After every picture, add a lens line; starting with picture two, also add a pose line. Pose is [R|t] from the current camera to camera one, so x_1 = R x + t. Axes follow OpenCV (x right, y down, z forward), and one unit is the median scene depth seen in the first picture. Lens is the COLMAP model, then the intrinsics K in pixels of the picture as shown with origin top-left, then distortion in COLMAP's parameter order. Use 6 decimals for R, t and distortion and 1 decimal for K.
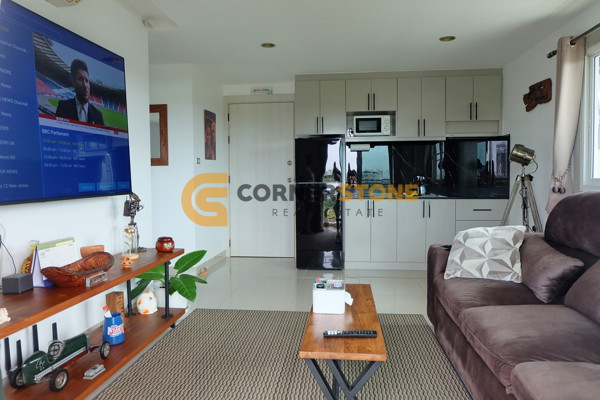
lens RADIAL K [[421.9, 0, 300.3], [0, 421.9, 196.1], [0, 0, 1]] dist [-0.074005, 0.061968]
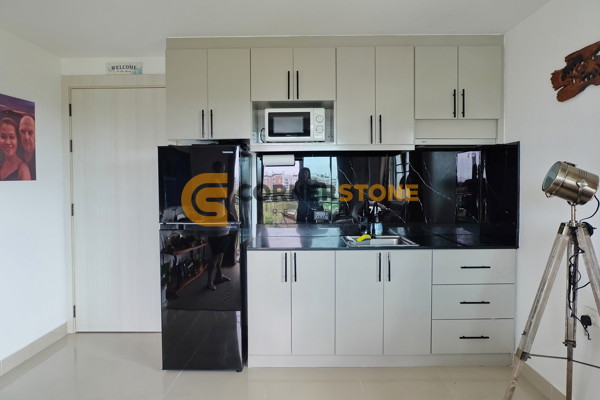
lens RADIAL K [[421.9, 0, 300.3], [0, 421.9, 196.1], [0, 0, 1]] dist [-0.074005, 0.061968]
pose [[0.994923, -0.000846, 0.100635, 0.117361], [0.002100, 0.999922, -0.012351, -0.058272], [-0.100616, 0.012500, 0.994847, 0.399859]]
